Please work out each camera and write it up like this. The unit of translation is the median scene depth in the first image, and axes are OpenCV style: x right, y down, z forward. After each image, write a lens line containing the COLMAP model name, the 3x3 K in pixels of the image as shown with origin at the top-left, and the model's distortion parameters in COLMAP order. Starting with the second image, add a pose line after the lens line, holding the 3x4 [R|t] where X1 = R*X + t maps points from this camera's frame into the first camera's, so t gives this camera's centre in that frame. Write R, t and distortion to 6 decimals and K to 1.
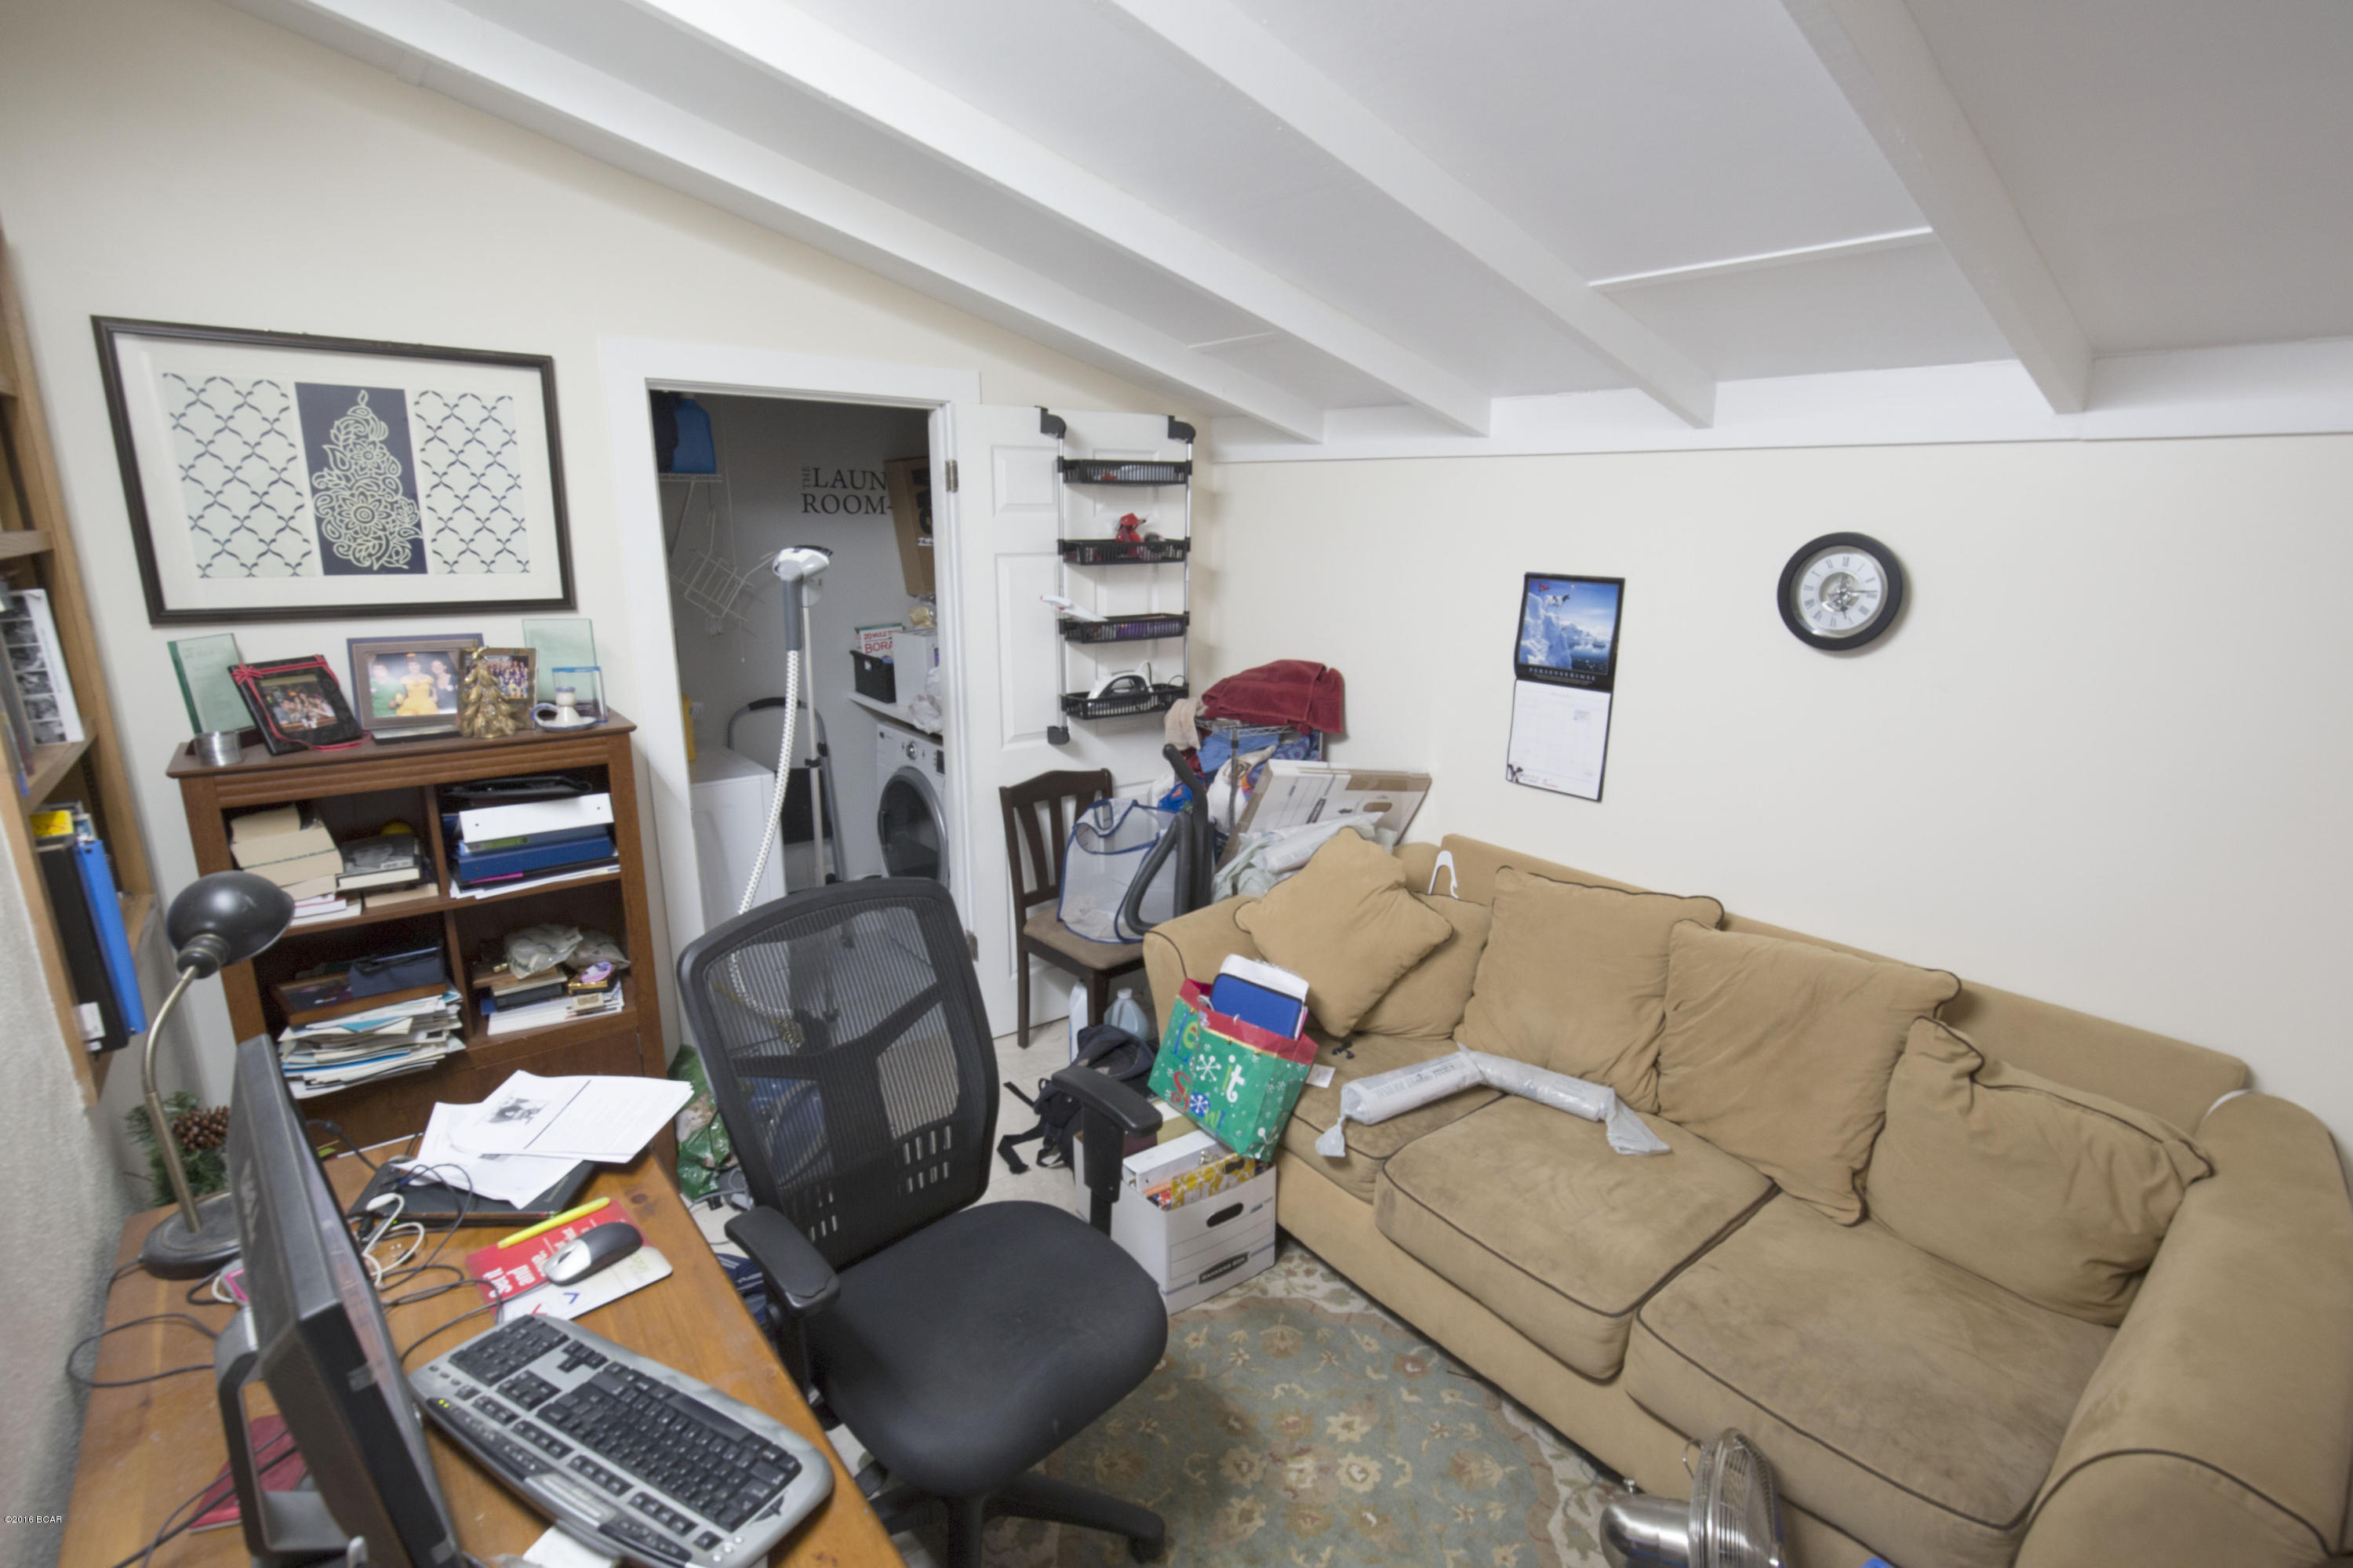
lens RADIAL K [[1086.7, 0, 1177.6], [0, 1086.7, 792.3], [0, 0, 1]] dist [-0.034183, 0.006490]
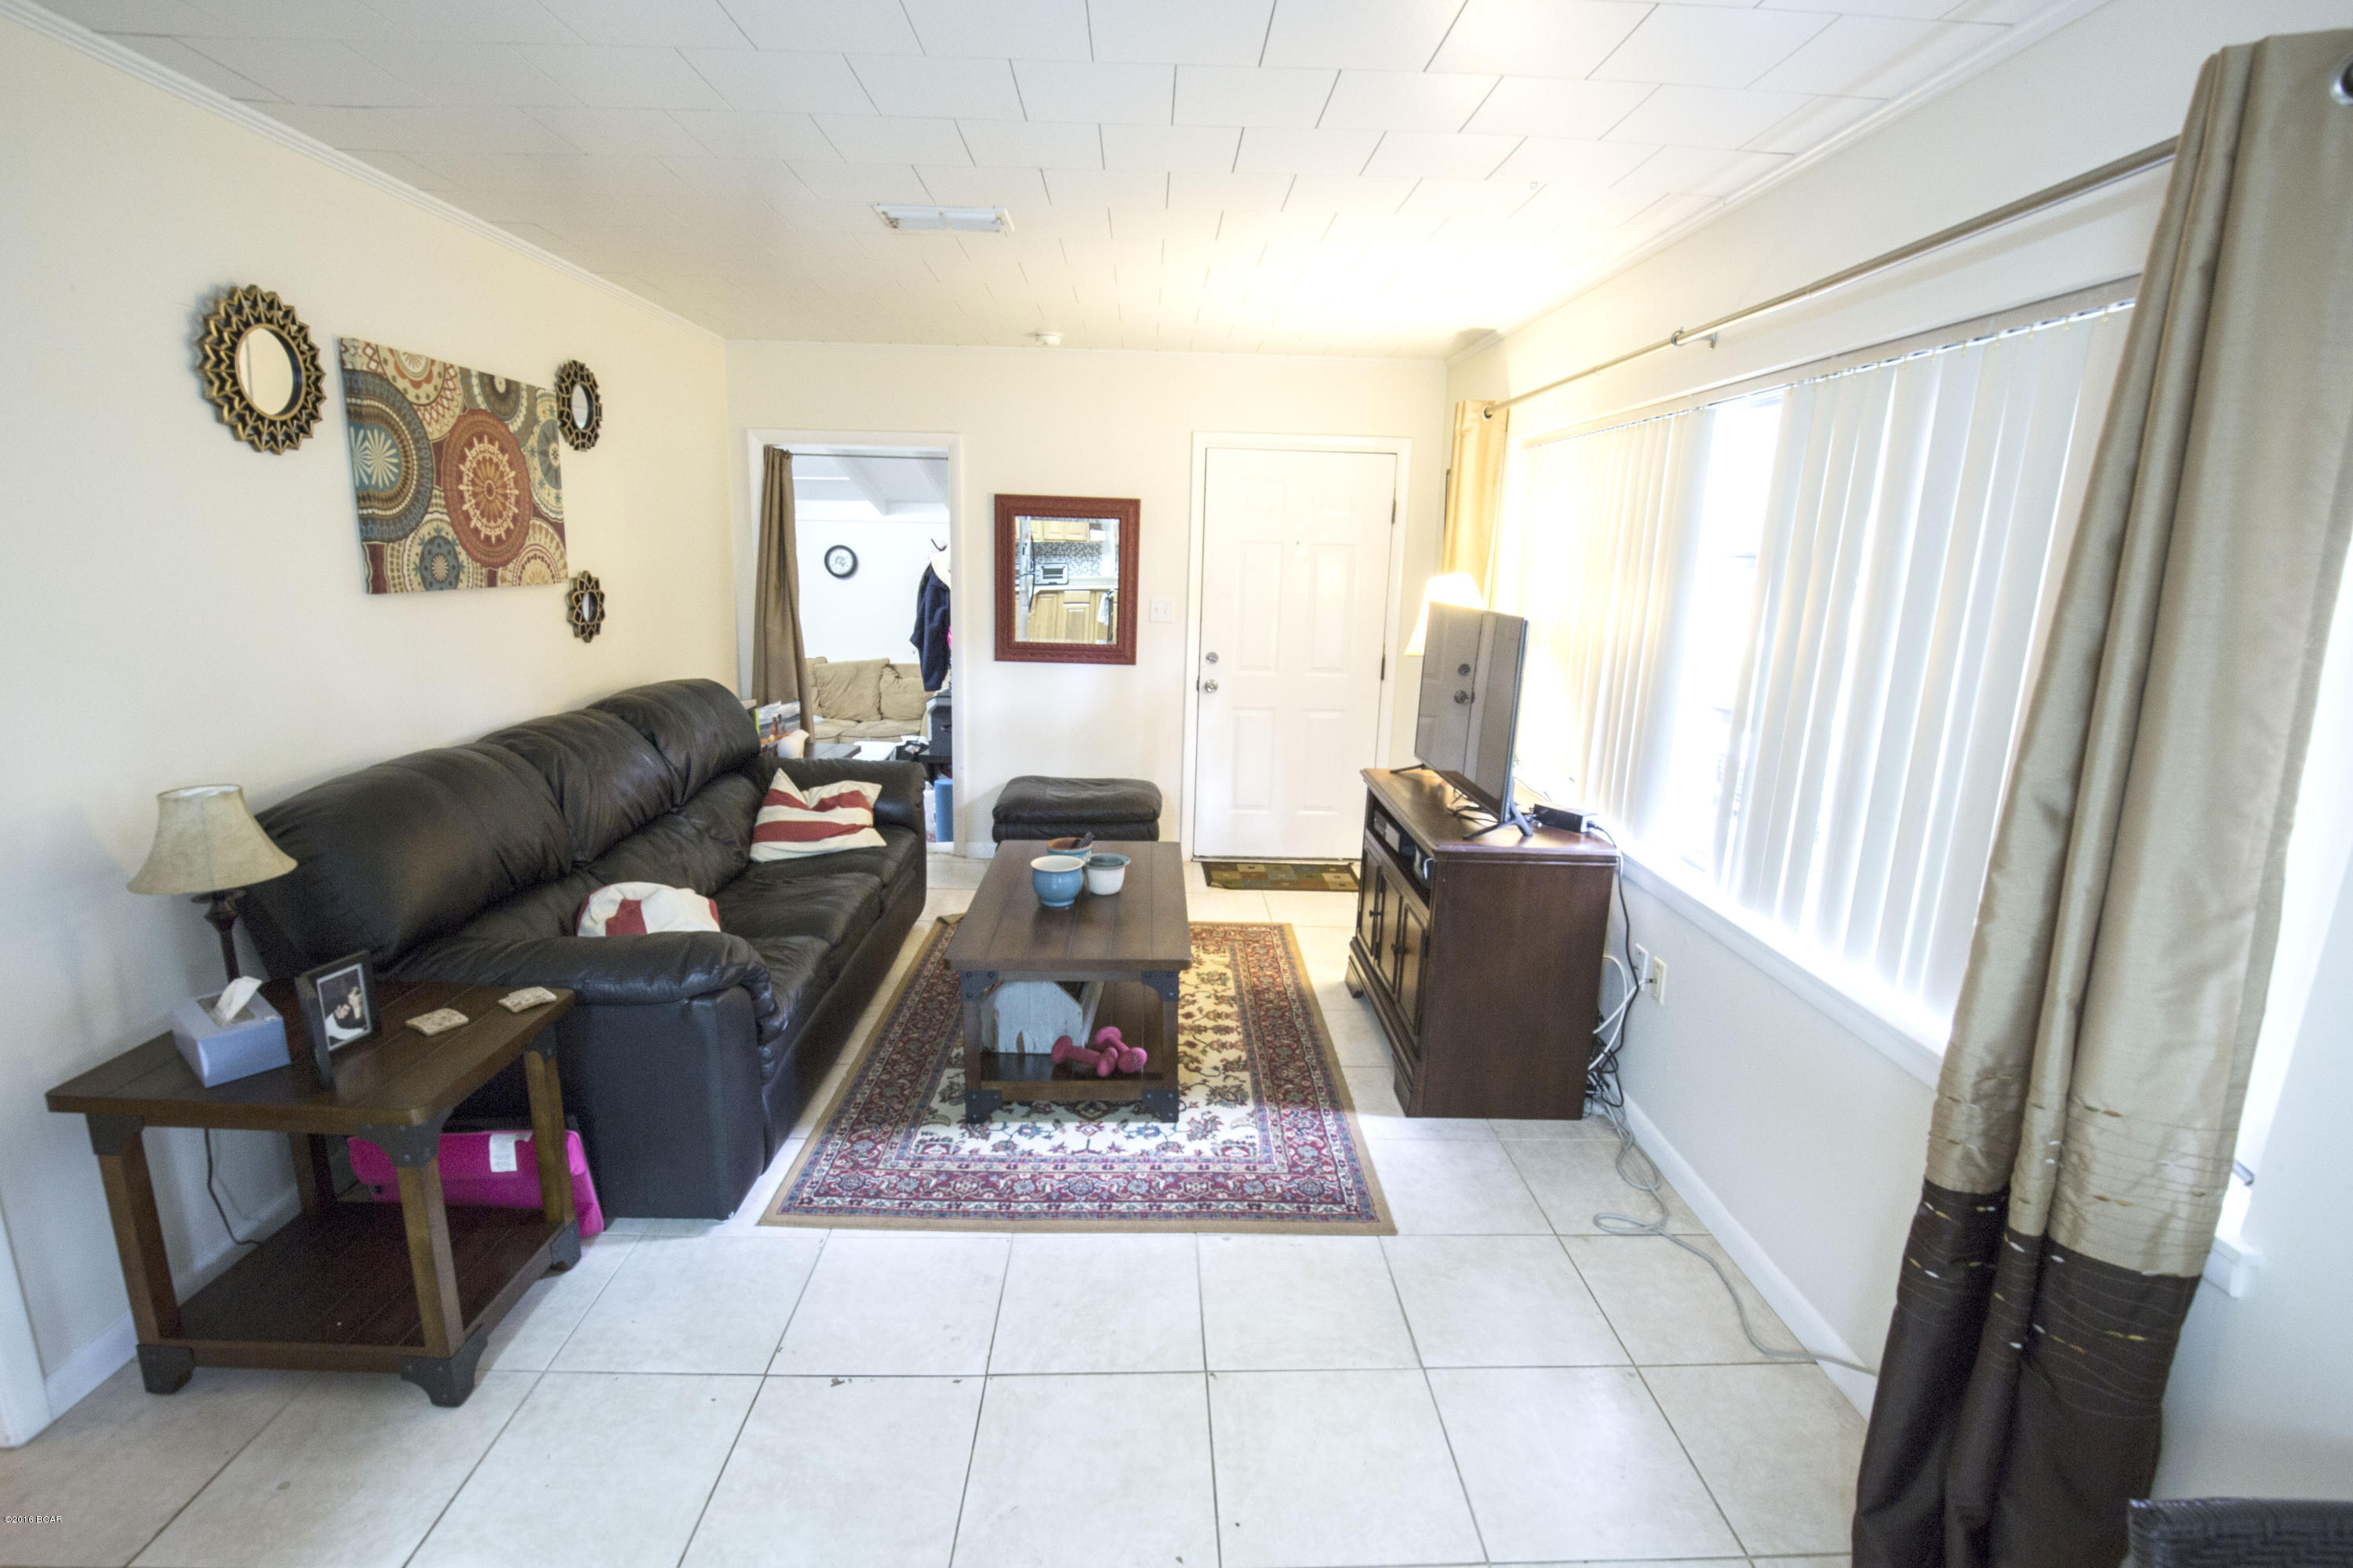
lens RADIAL K [[1086.7, 0, 1177.6], [0, 1086.7, 792.3], [0, 0, 1]] dist [-0.034183, 0.006490]
pose [[0.603360, -0.174925, 0.778047, -1.385379], [0.186262, 0.979572, 0.075791, 0.423828], [-0.775412, 0.099191, 0.623617, -1.719136]]
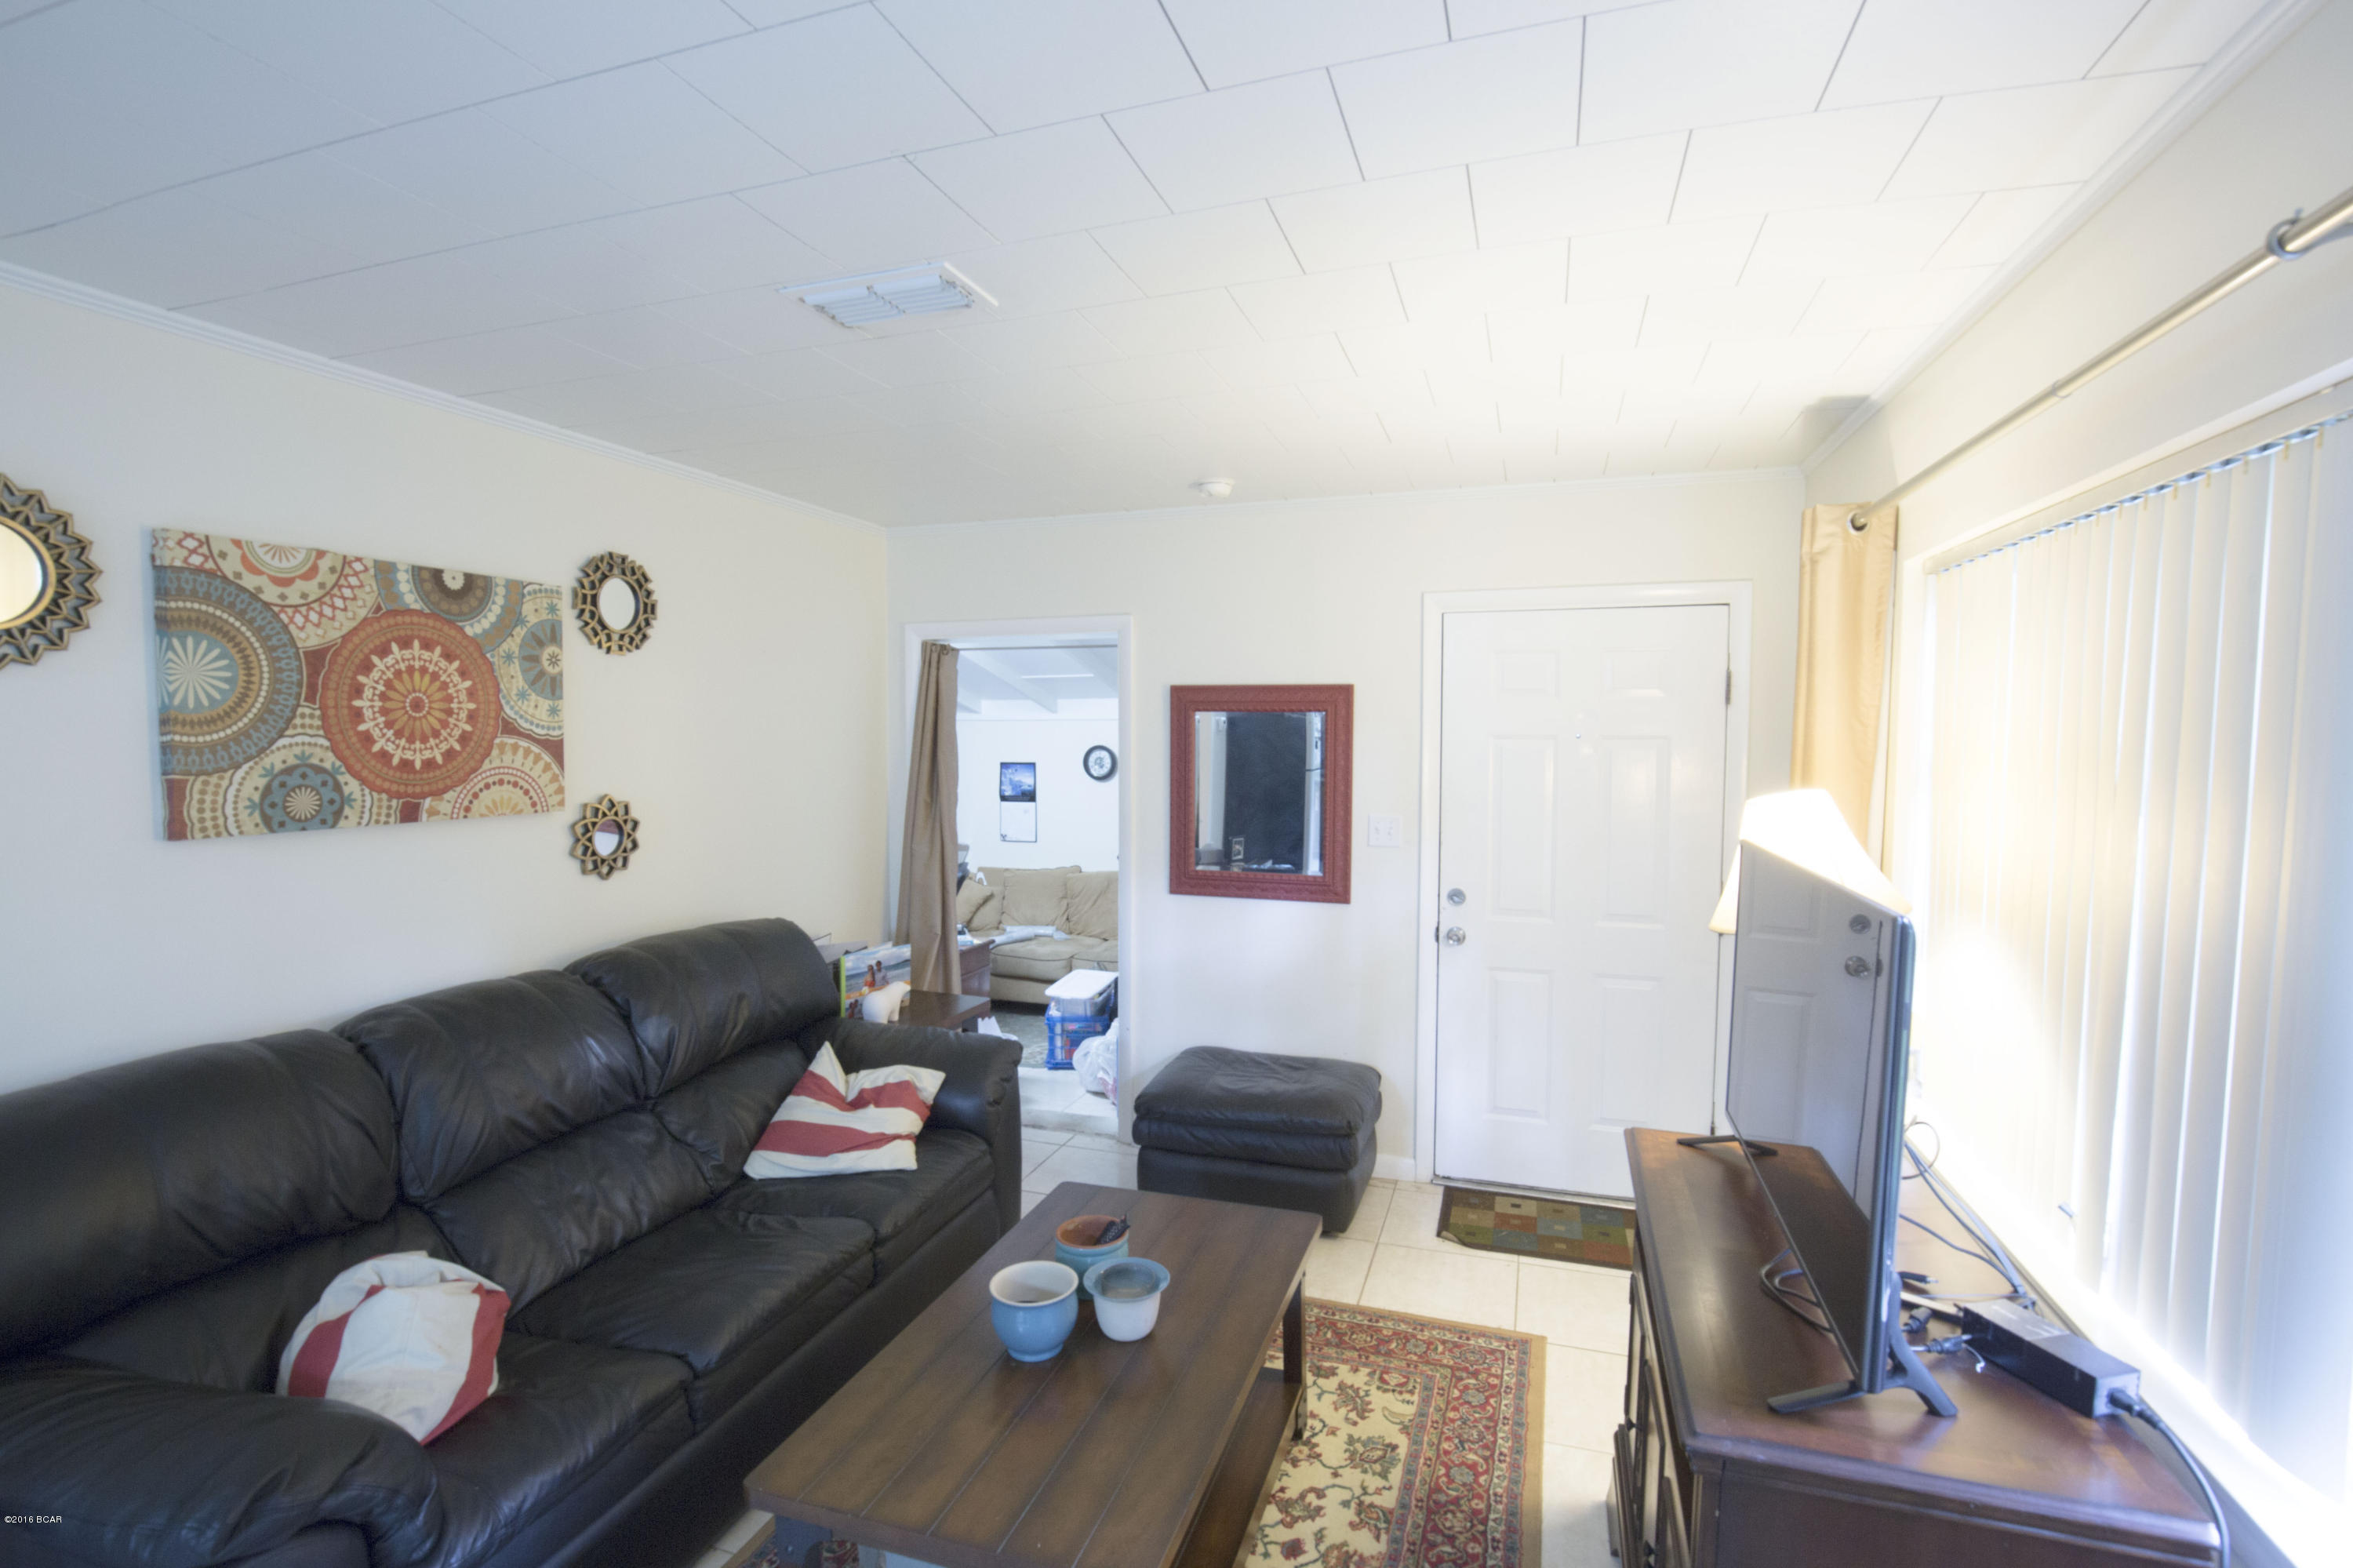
lens RADIAL K [[1086.7, 0, 1177.6], [0, 1086.7, 792.3], [0, 0, 1]] dist [-0.034183, 0.006490]
pose [[0.840058, -0.046029, 0.540541, -0.828301], [0.150750, 0.976957, -0.151091, 0.371235], [-0.521131, 0.208412, 0.827639, -1.565371]]
